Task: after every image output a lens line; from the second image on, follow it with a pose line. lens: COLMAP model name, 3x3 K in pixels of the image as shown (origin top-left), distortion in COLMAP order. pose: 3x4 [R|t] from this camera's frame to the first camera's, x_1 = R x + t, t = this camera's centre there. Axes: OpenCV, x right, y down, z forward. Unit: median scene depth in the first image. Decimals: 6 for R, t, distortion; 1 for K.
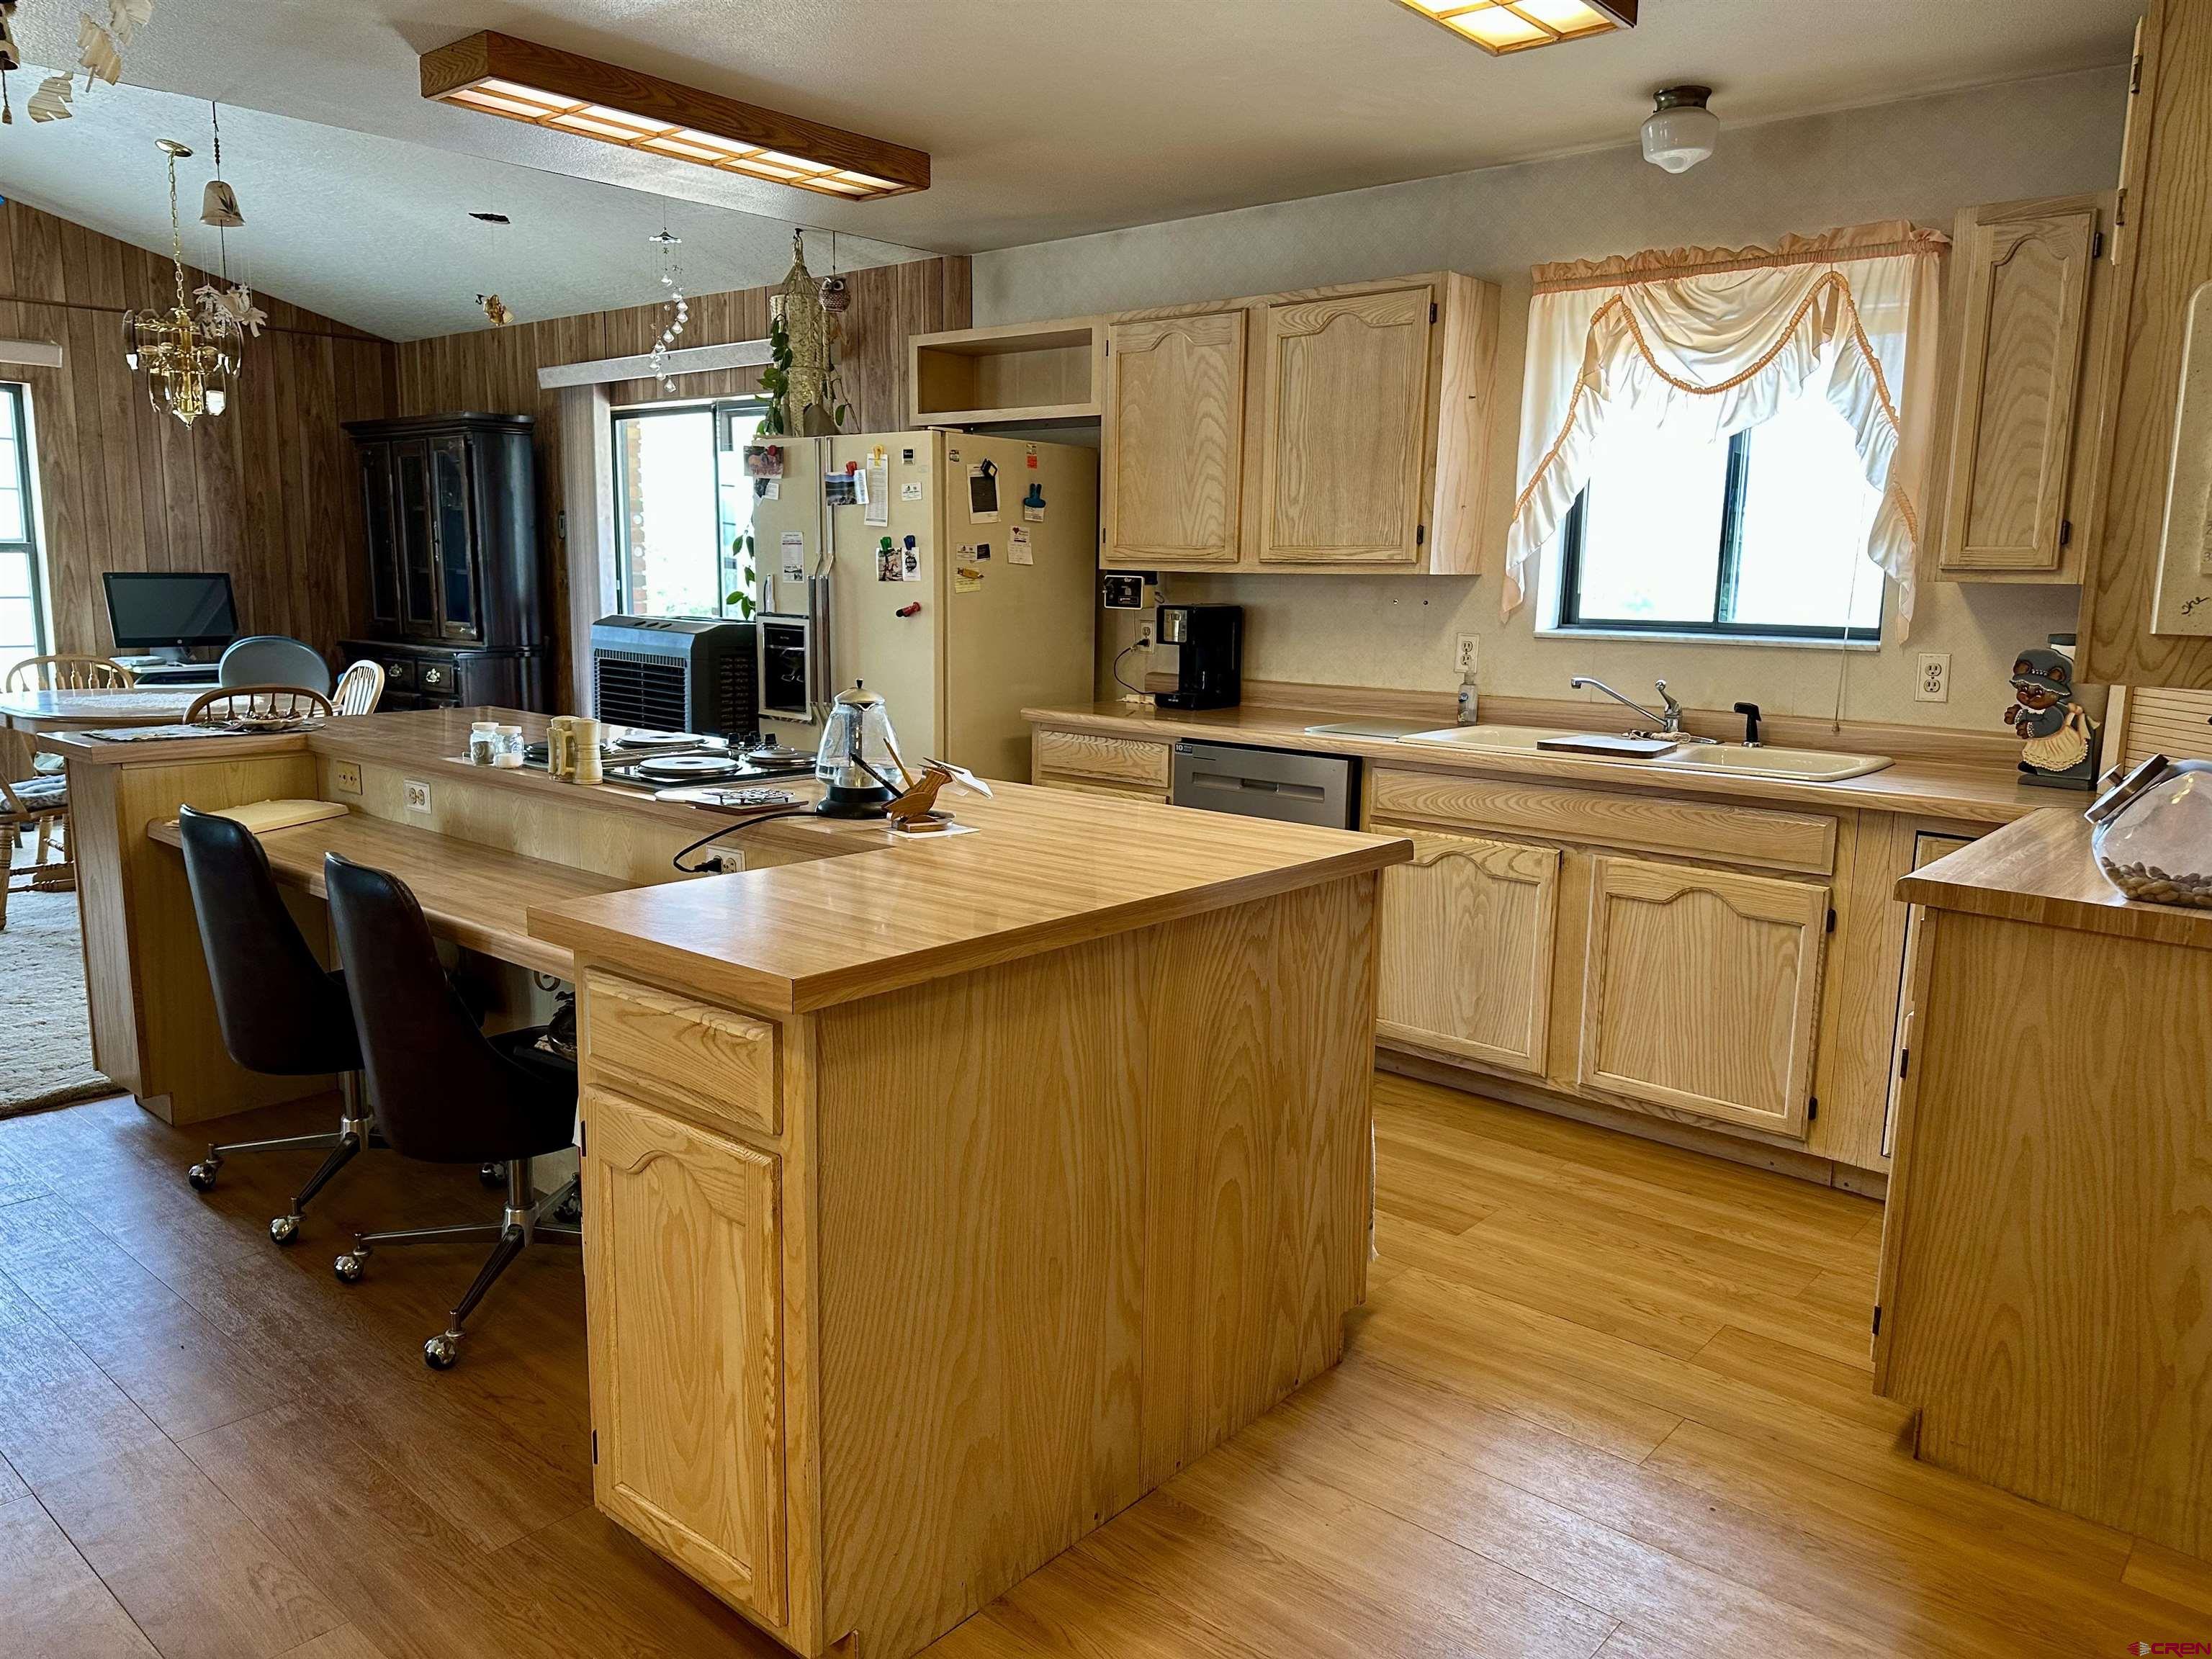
lens RADIAL K [[1569.0, 0, 1106.0], [0, 1569.0, 829.5], [0, 0, 1]] dist [0.084304, -0.108780]
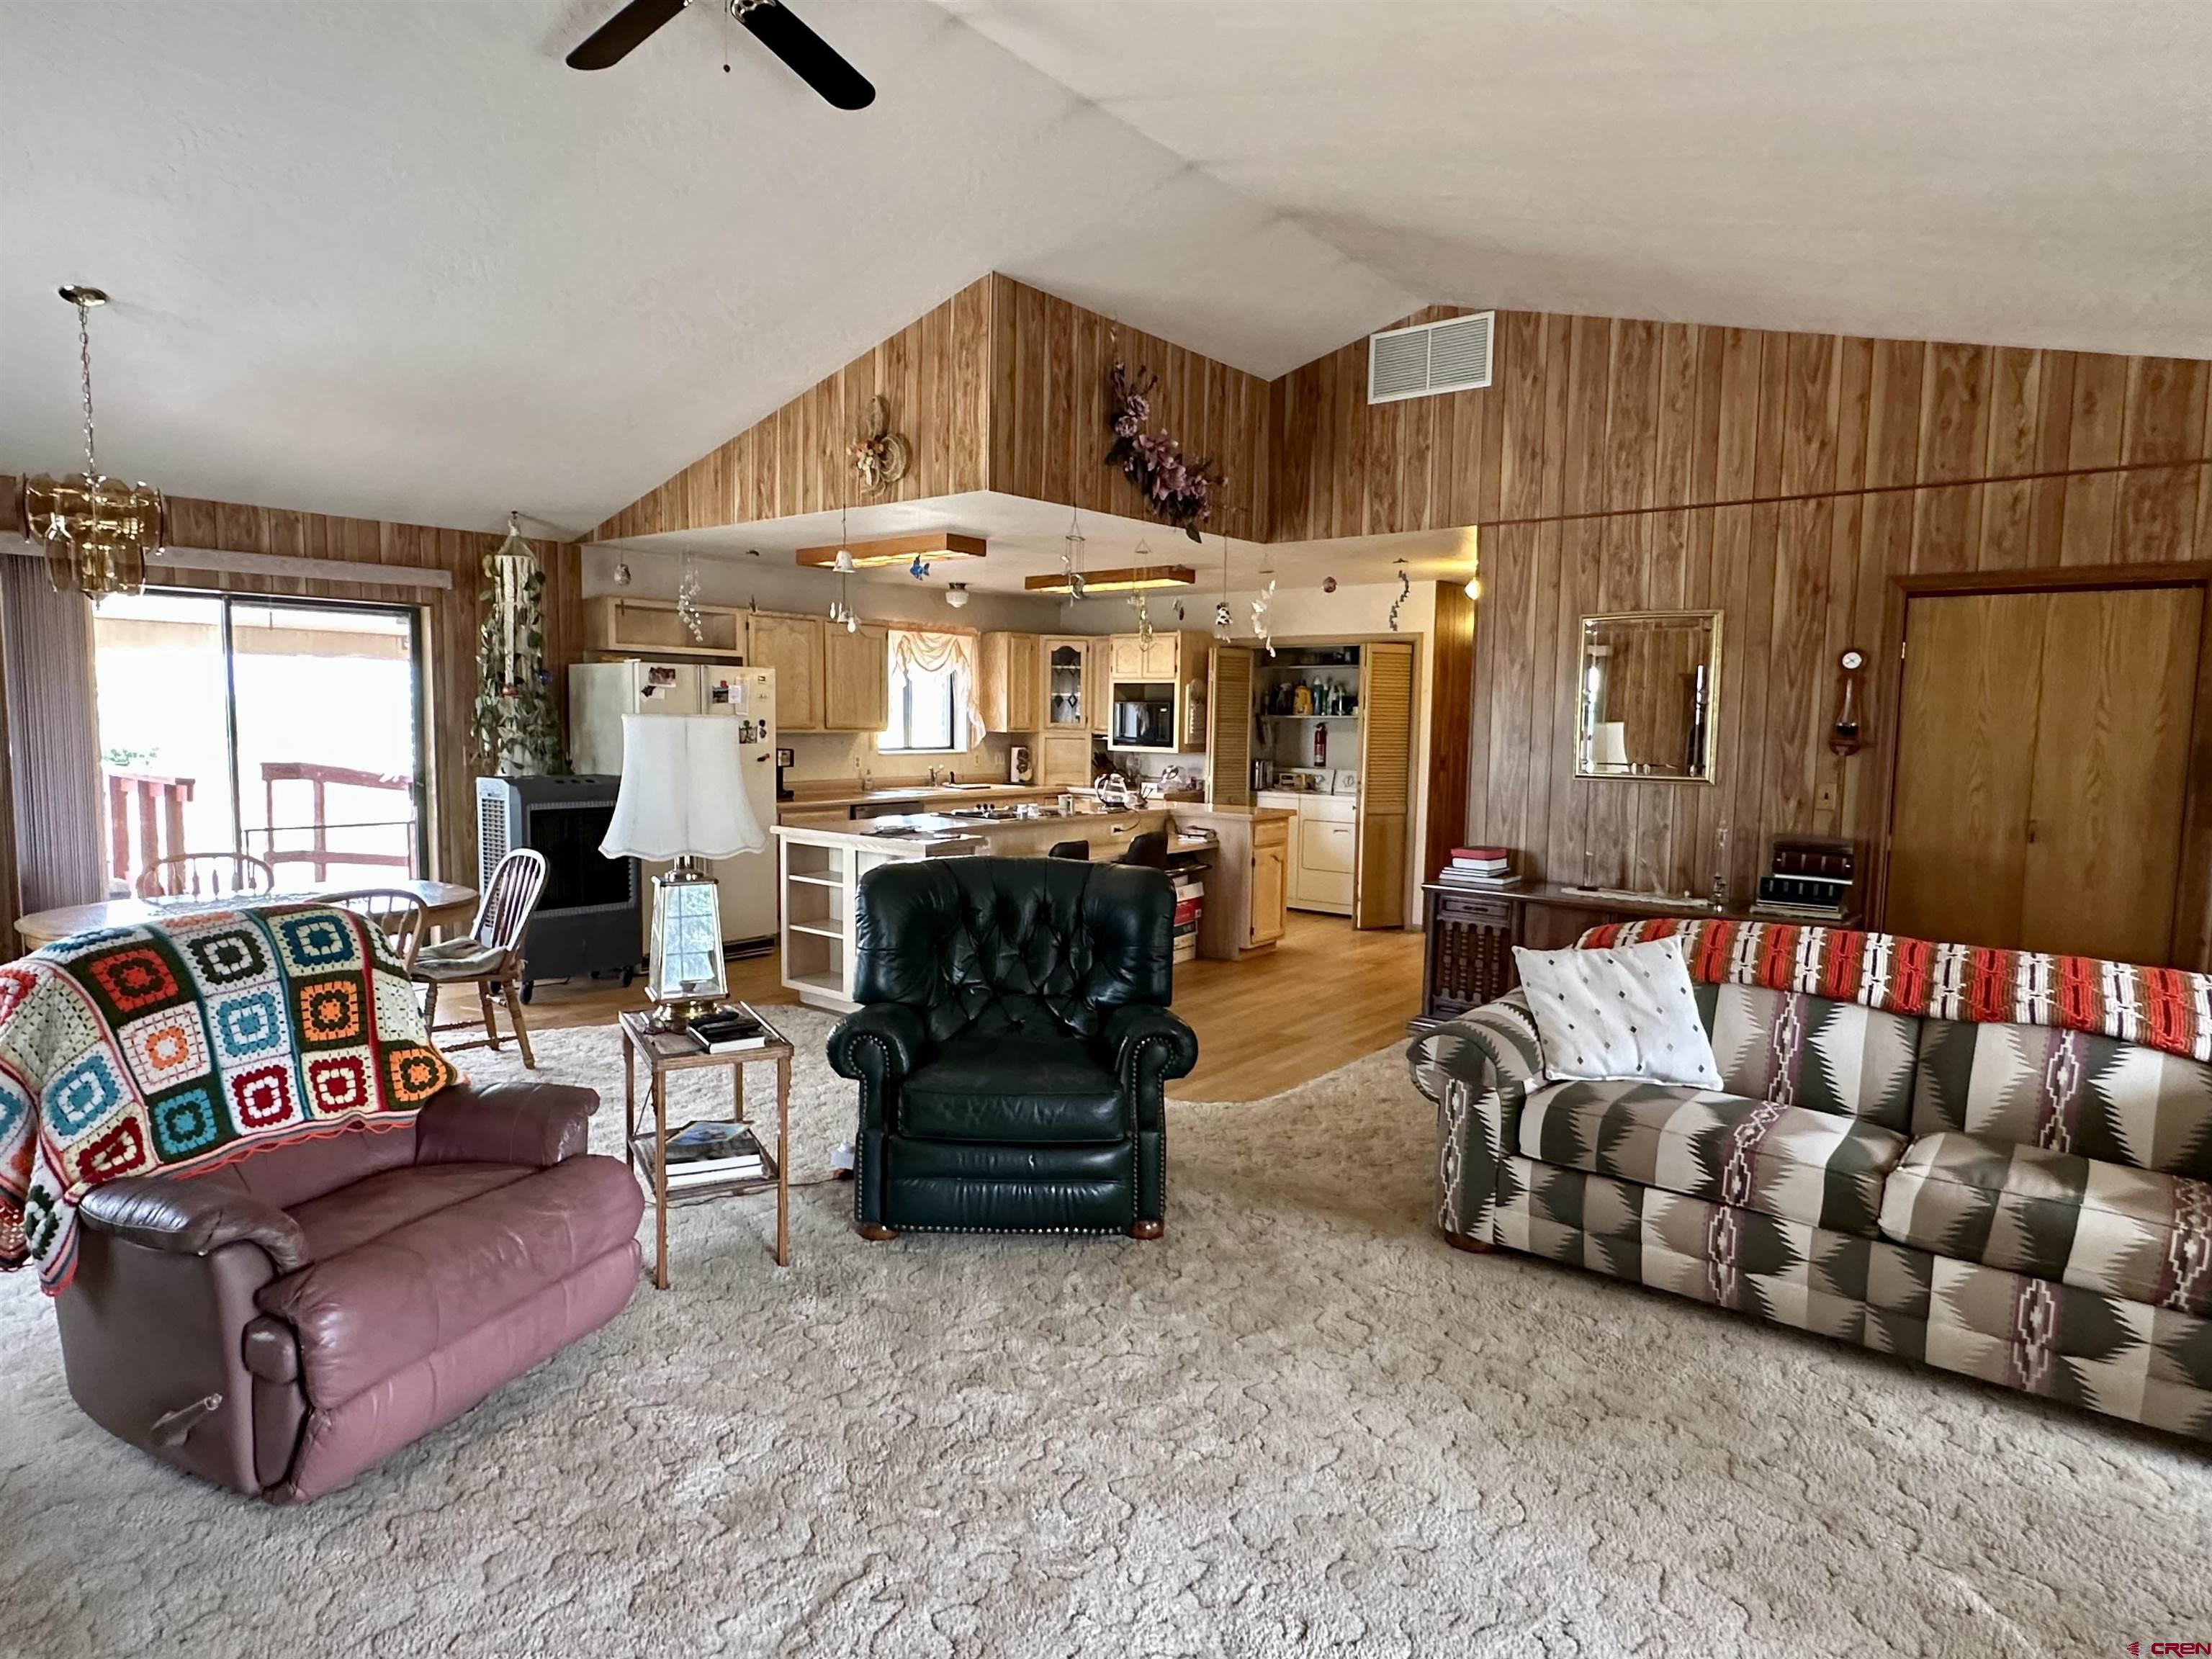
lens RADIAL K [[1250.3, 0, 1106.0], [0, 1250.3, 829.5], [0, 0, 1]] dist [-0.000842, -0.000488]
pose [[-0.031178, -0.109959, 0.993447, -1.684792], [0.148274, 0.982424, 0.113393, -0.165633], [-0.988455, 0.150838, -0.014326, 0.623590]]
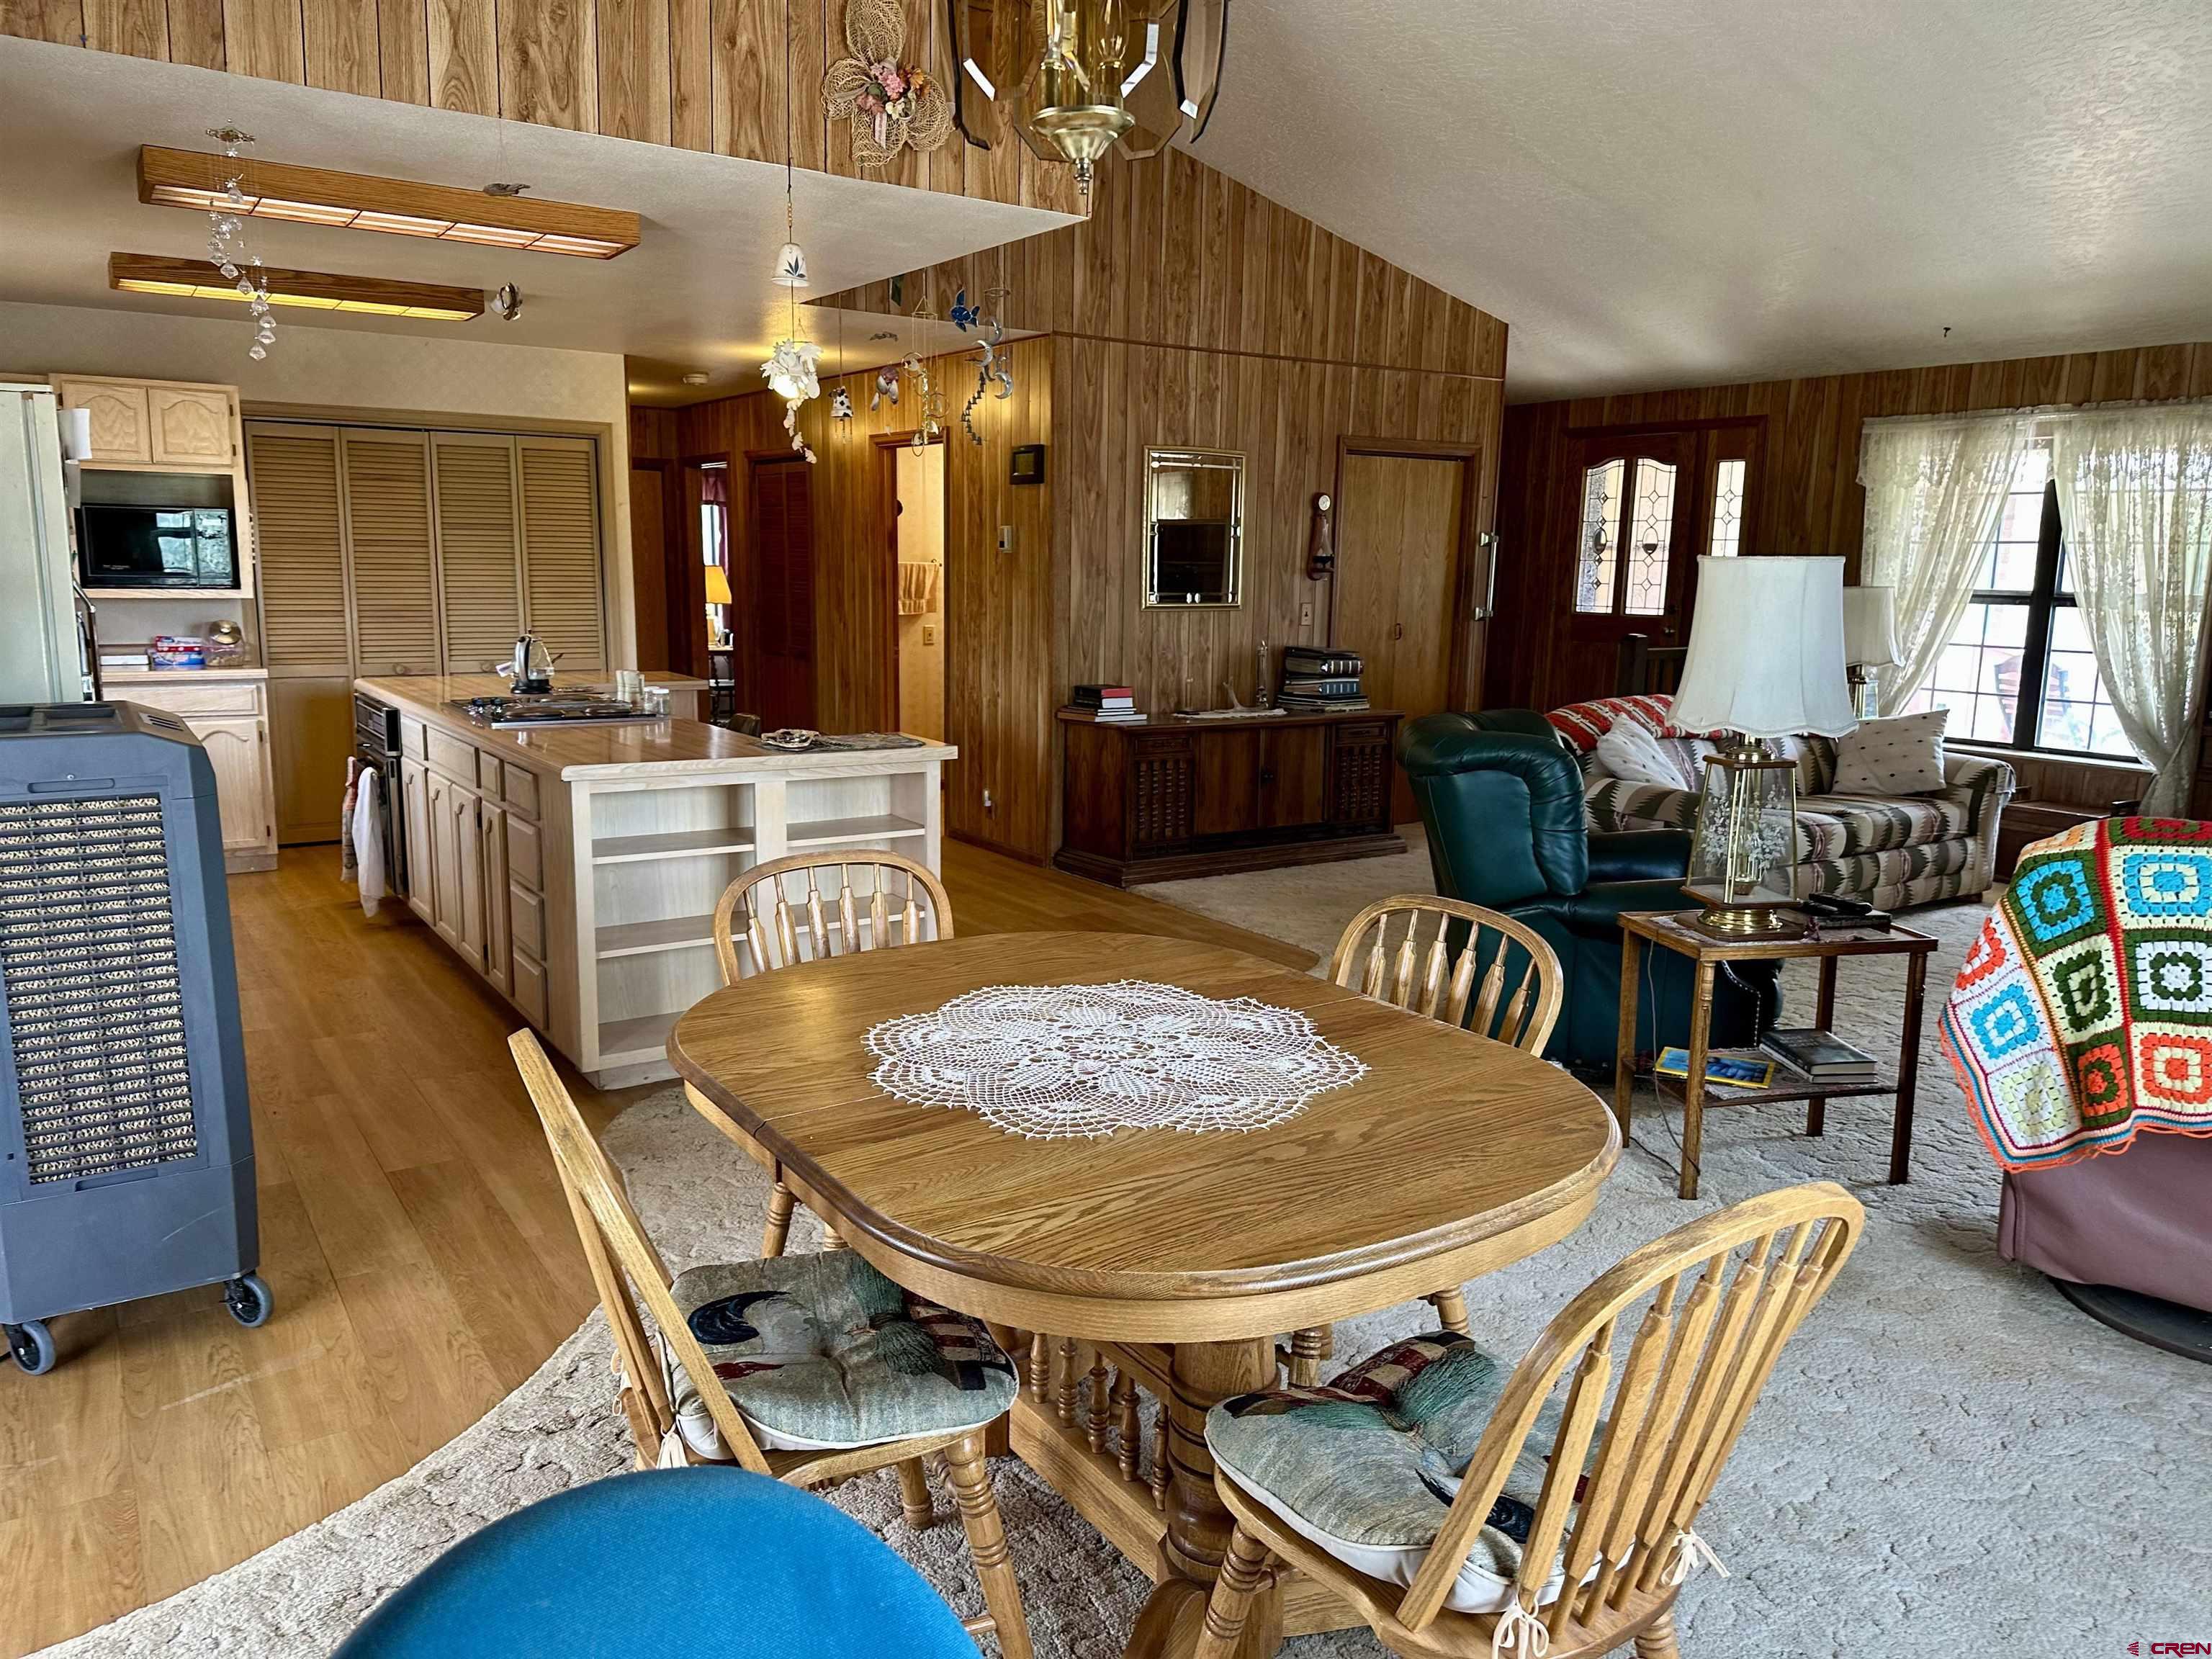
lens RADIAL K [[1505.1, 0, 1106.0], [0, 1505.1, 829.5], [0, 0, 1]] dist [0.142247, -0.178671]
pose [[-0.963934, -0.079256, 0.254065, -0.848248], [0.011378, 0.941483, 0.336867, -0.311326], [-0.265897, 0.327609, -0.906626, 1.601971]]
